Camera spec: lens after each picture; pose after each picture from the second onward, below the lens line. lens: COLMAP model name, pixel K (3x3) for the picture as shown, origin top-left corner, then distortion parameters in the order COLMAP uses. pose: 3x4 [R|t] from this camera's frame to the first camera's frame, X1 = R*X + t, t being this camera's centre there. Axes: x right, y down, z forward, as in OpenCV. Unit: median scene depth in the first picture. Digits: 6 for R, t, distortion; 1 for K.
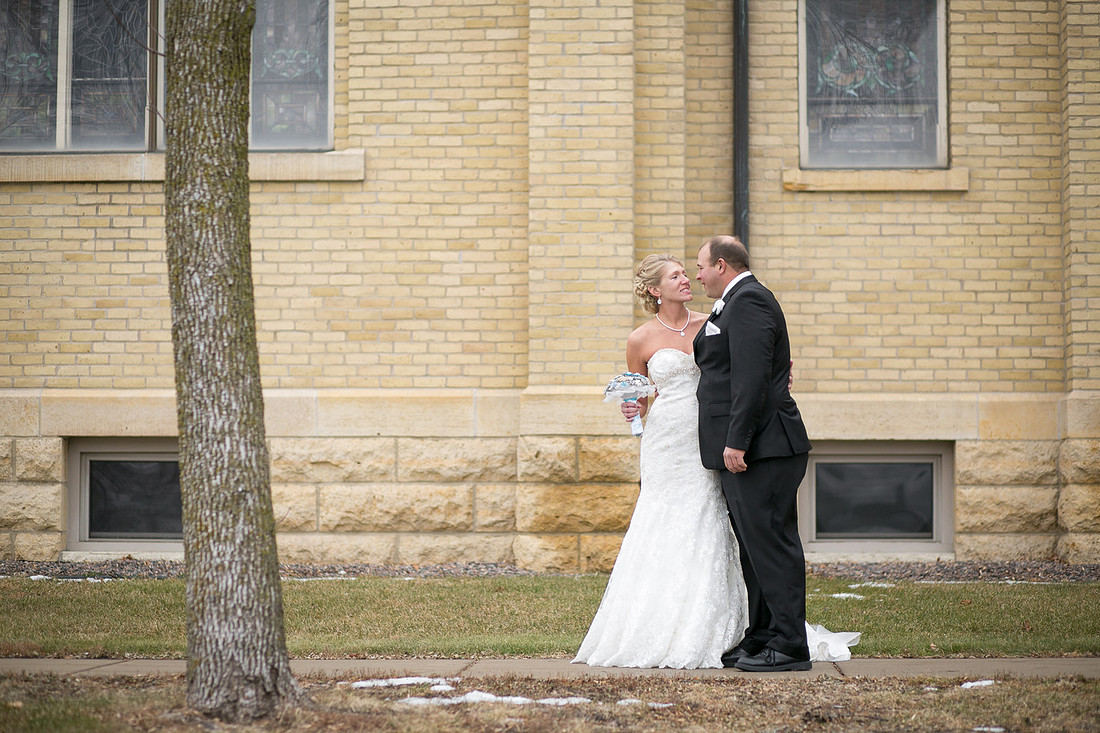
lens RADIAL K [[3263.8, 0, 550.0], [0, 3263.8, 366.5], [0, 0, 1]] dist [0.117511, -2.682511]
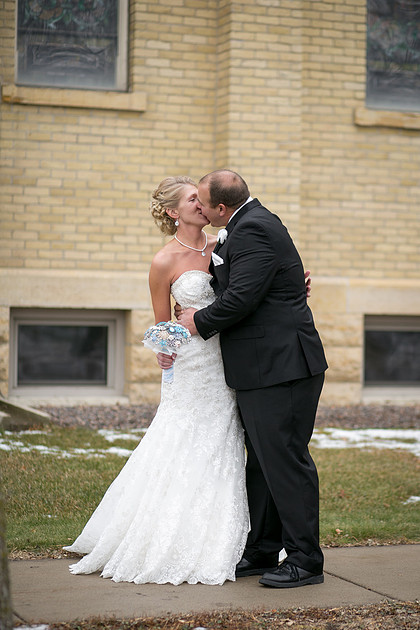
lens RADIAL K [[1869.3, 0, 210.0], [0, 1869.3, 315.0], [0, 0, 1]] dist [0.117511, -2.682511]
pose [[0.918757, 0.014763, 0.394548, -0.132919], [-0.040755, 0.997509, 0.057580, -0.017954], [-0.392715, -0.068982, 0.917069, 0.322792]]
